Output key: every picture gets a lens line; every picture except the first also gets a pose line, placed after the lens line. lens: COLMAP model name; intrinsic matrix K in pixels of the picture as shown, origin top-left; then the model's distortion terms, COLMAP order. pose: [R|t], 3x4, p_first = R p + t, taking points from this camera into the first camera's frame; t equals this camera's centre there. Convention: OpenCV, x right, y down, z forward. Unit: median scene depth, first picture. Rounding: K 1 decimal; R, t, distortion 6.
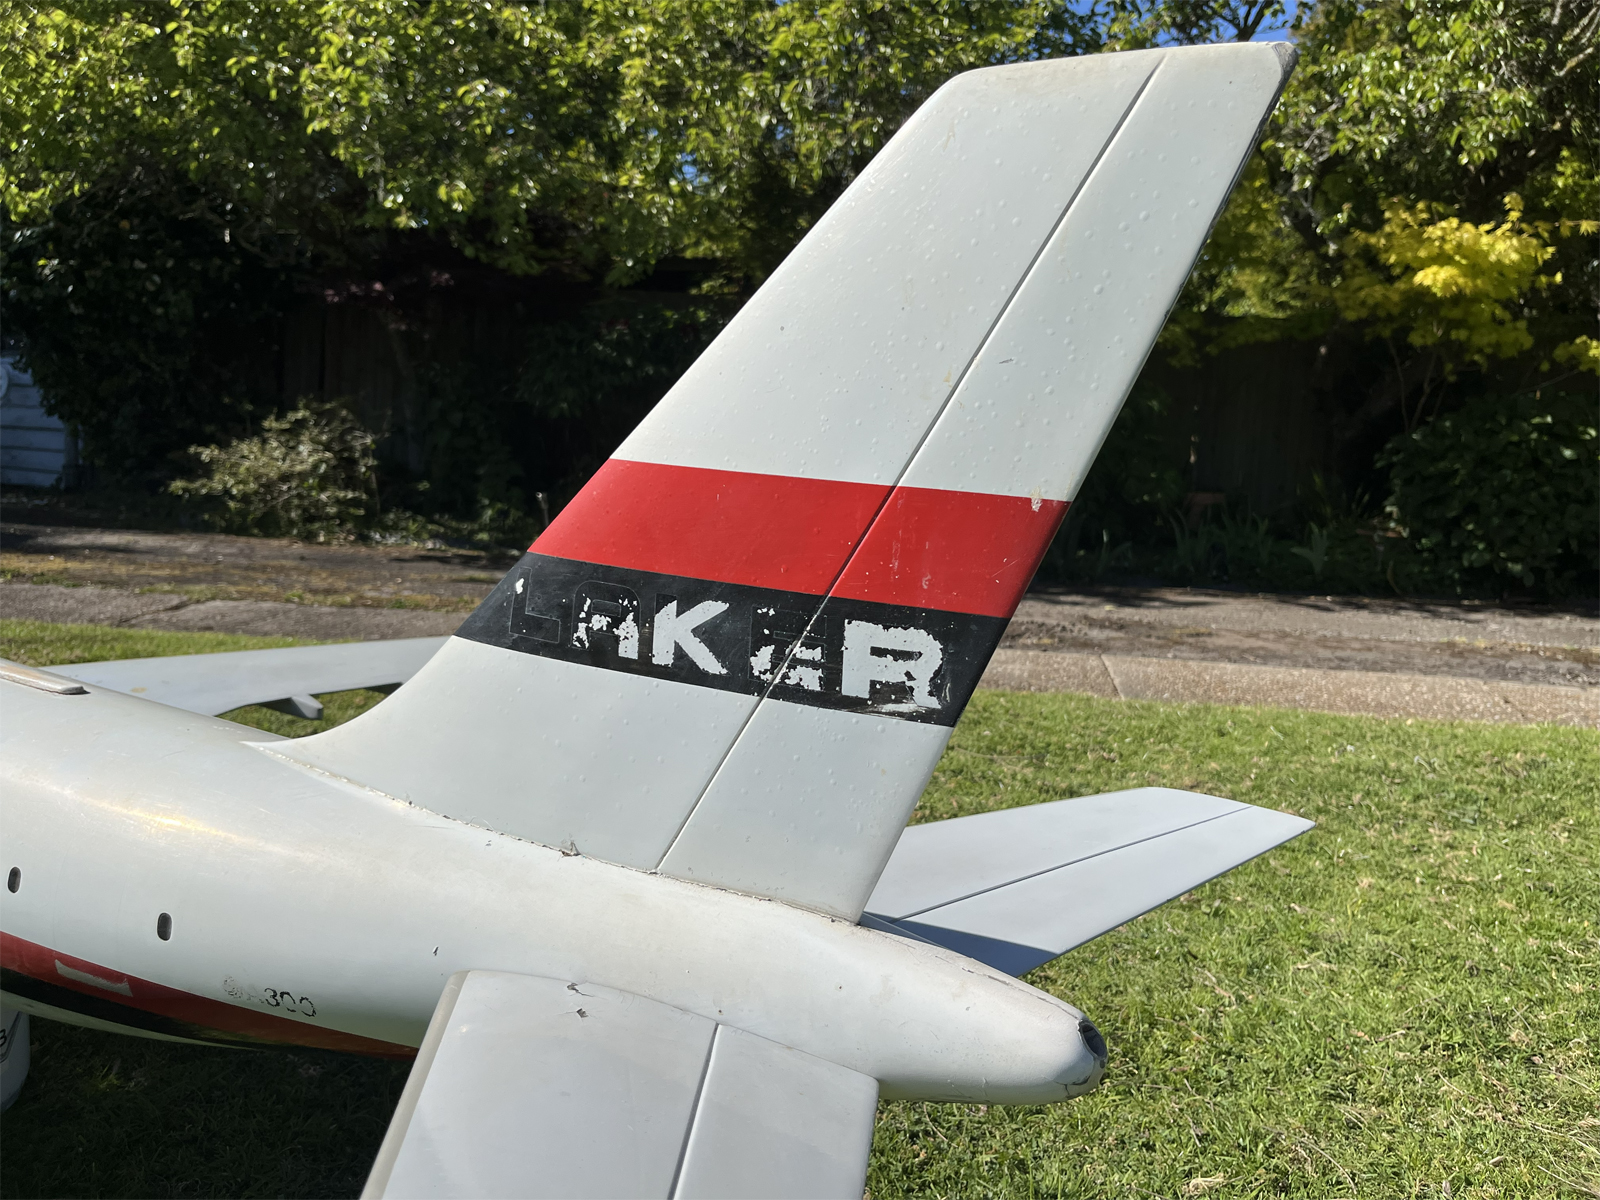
lens RADIAL K [[1251.6, 0, 794.4], [0, 1251.6, 598.4], [0, 0, 1]] dist [0.017033, -0.010708]
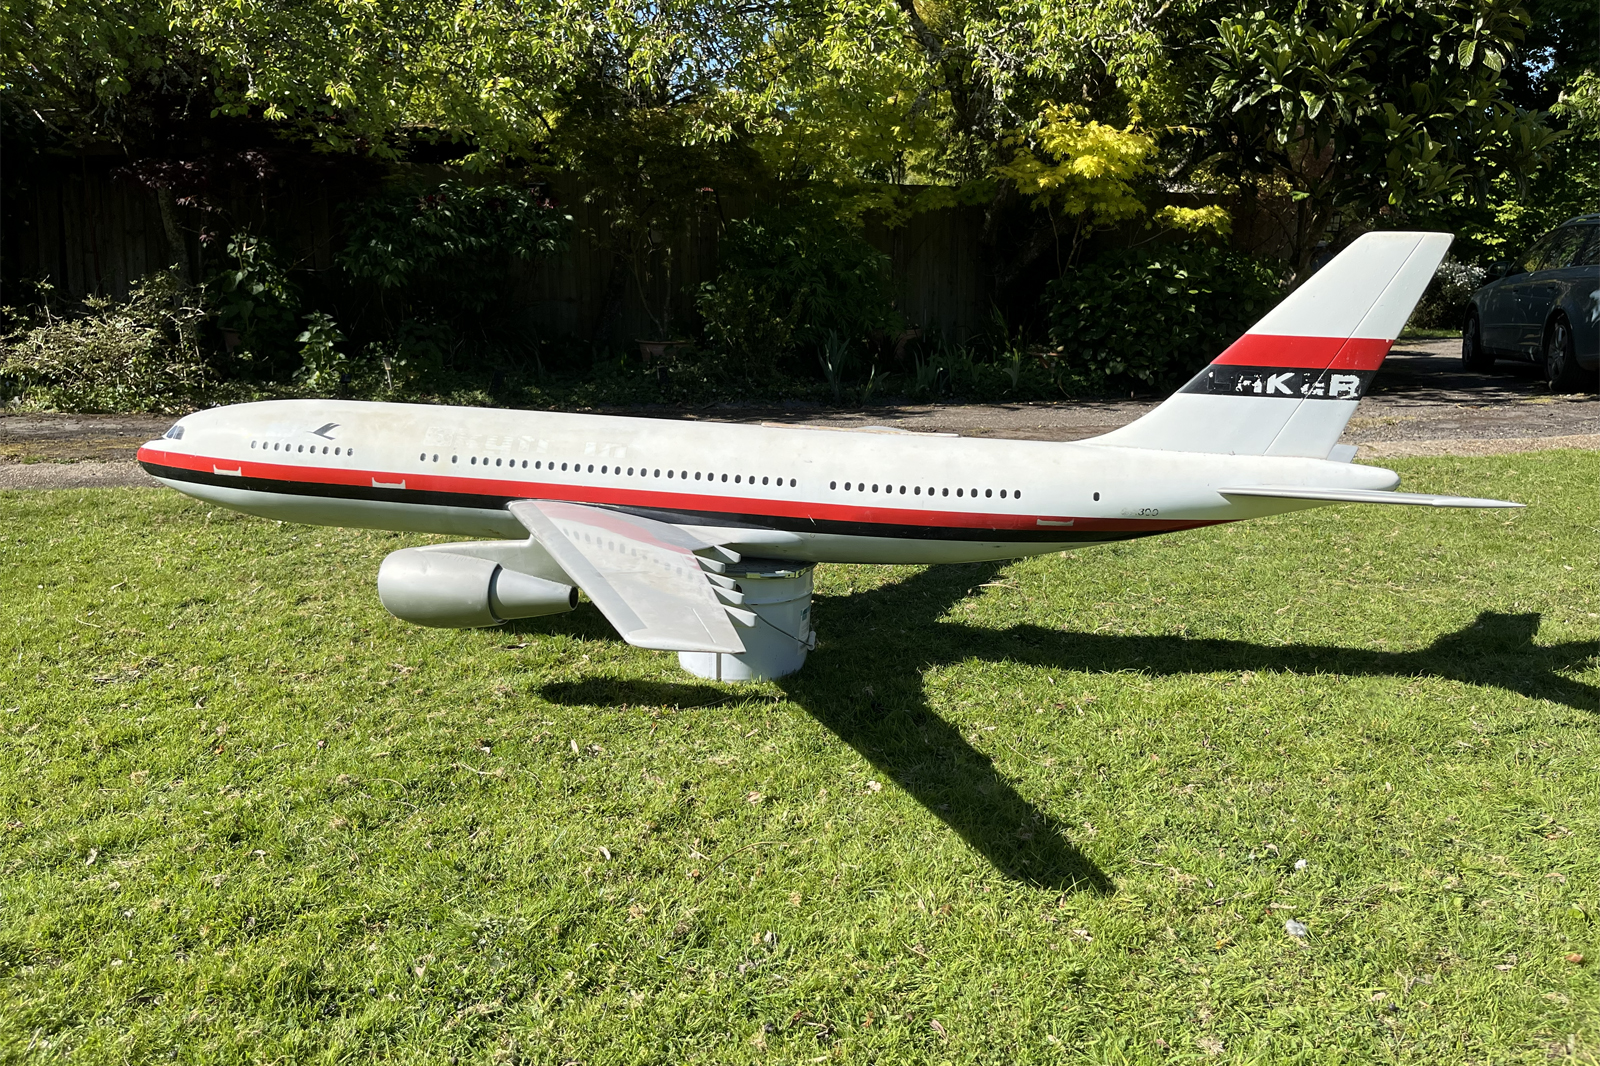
lens RADIAL K [[1241.8, 0, 822.3], [0, 1241.8, 530.7], [0, 0, 1]] dist [0.053359, -0.084378]
pose [[0.932958, -0.101344, 0.345425, -0.391677], [0.076207, 0.993409, 0.085627, 0.006391], [-0.351826, -0.053562, 0.934532, -0.285332]]
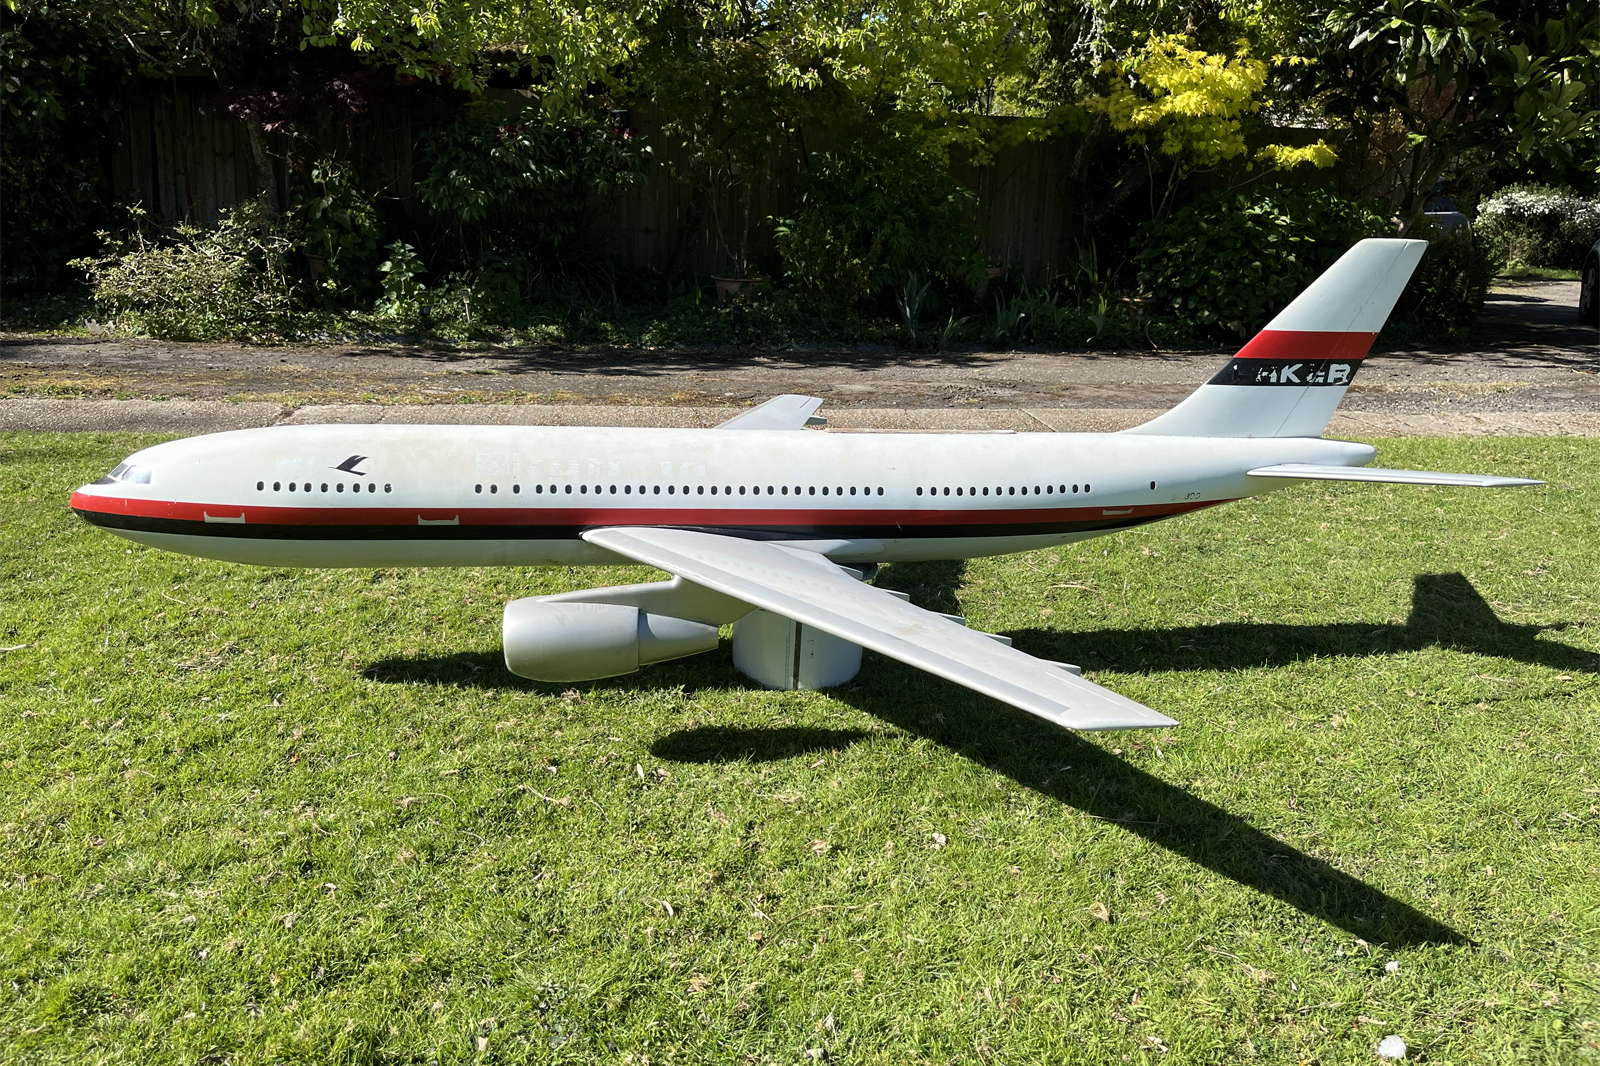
lens RADIAL K [[1241.8, 0, 796.5], [0, 1241.8, 533.0], [0, 0, 1]] dist [0.053359, -0.084378]
pose [[0.959408, -0.085949, 0.268607, -0.385935], [0.046677, 0.987686, 0.149322, -0.036805], [-0.278134, -0.130723, 0.951606, -0.265472]]
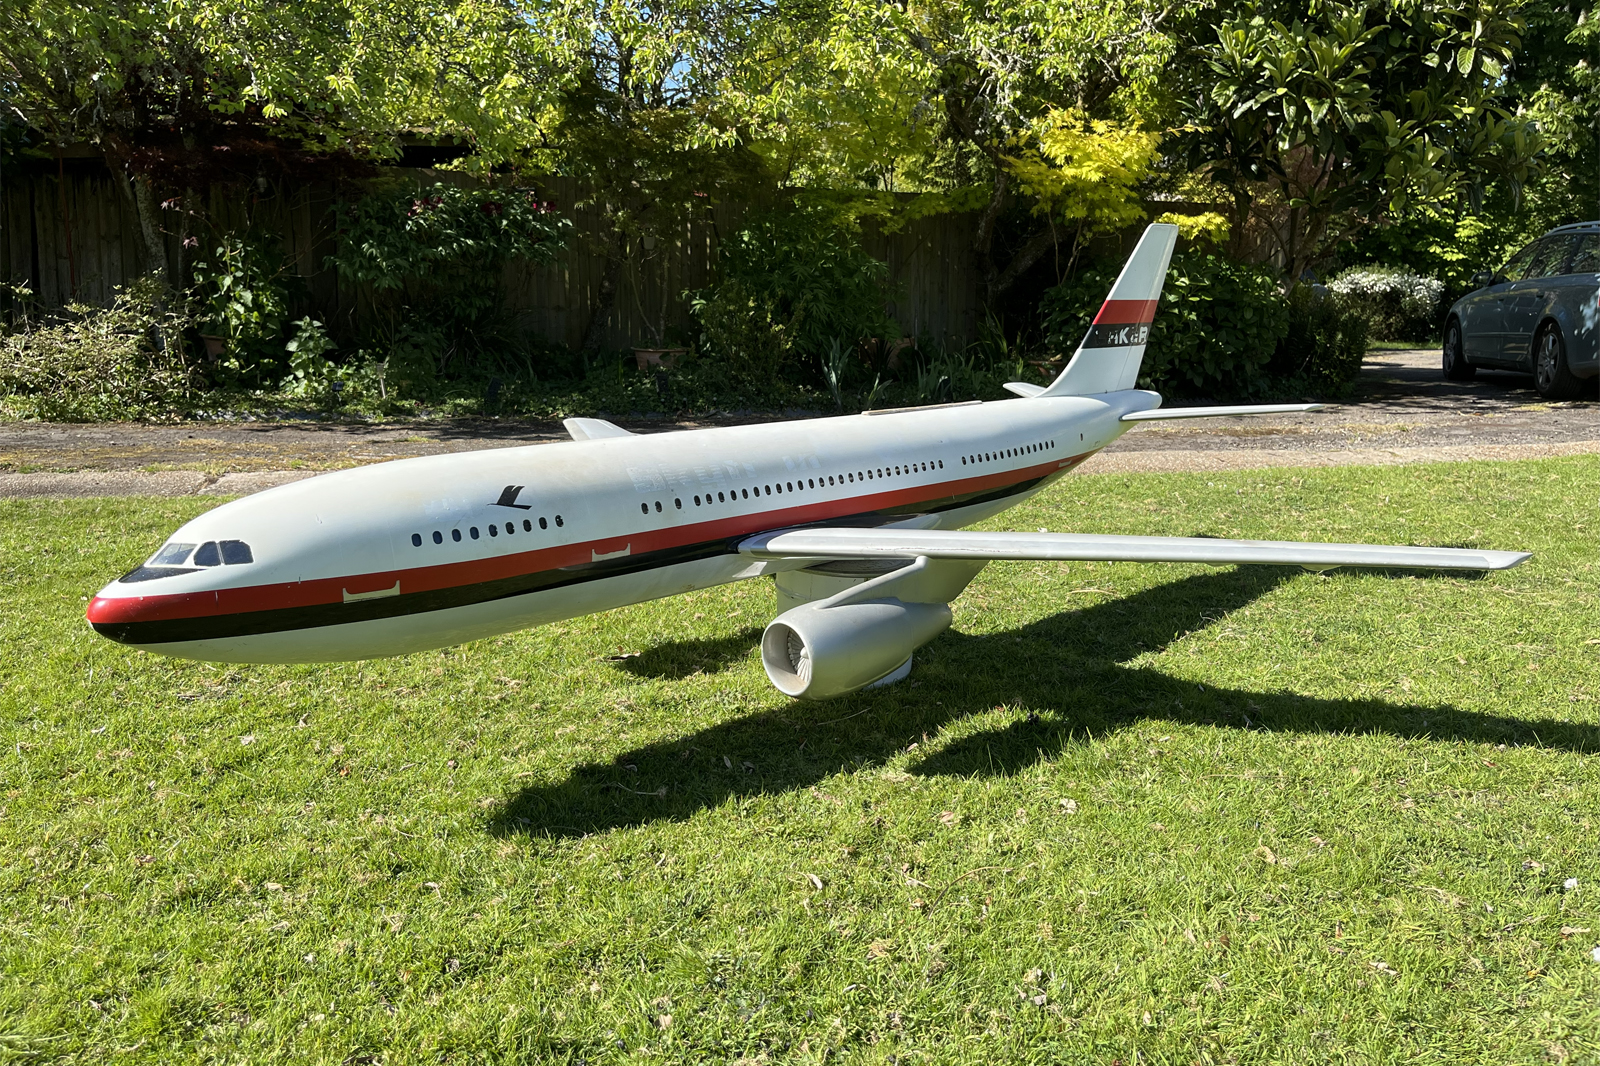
lens RADIAL K [[1241.8, 0, 807.5], [0, 1241.8, 541.5], [0, 0, 1]] dist [0.053359, -0.084378]
pose [[0.922242, -0.104904, 0.372109, -0.455119], [0.078896, 0.993296, 0.084488, 0.009386], [-0.378477, -0.048561, 0.924336, -0.221306]]
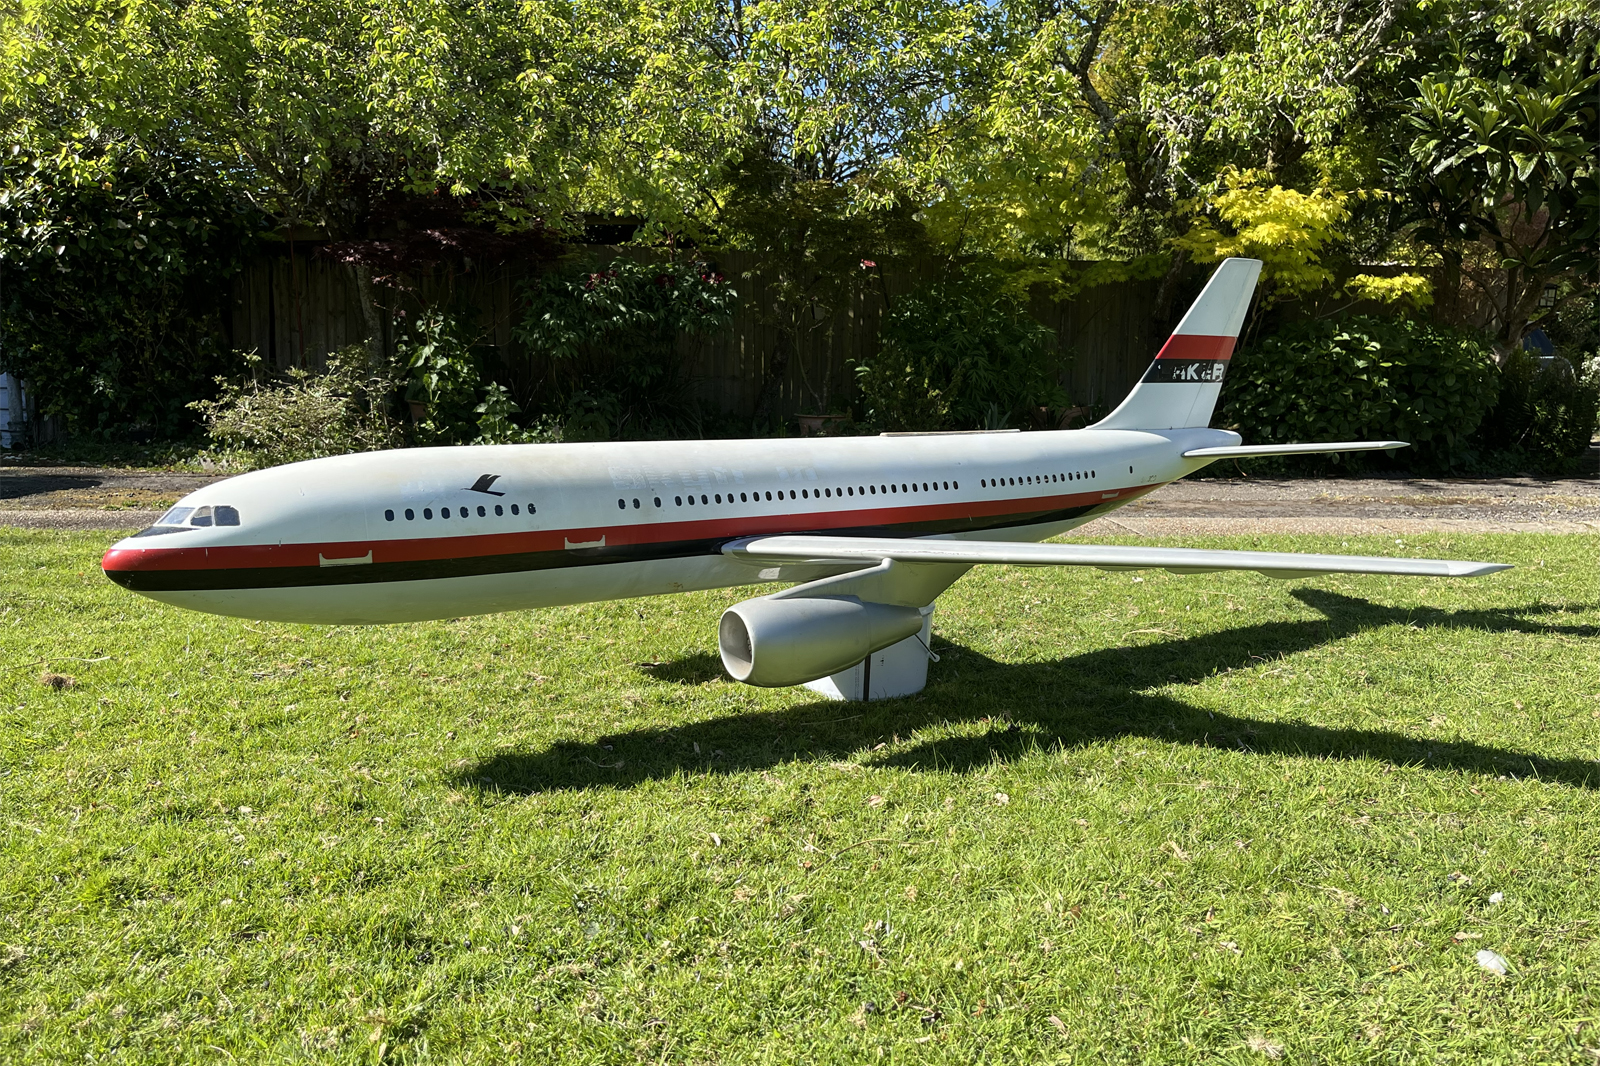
lens RADIAL K [[1241.8, 0, 791.3], [0, 1241.8, 596.1], [0, 0, 1]] dist [0.053359, -0.084378]
pose [[0.977301, -0.067057, 0.200963, -0.378017], [0.058316, 0.997089, 0.049112, 0.045689], [-0.203671, -0.036278, 0.978367, -0.269380]]
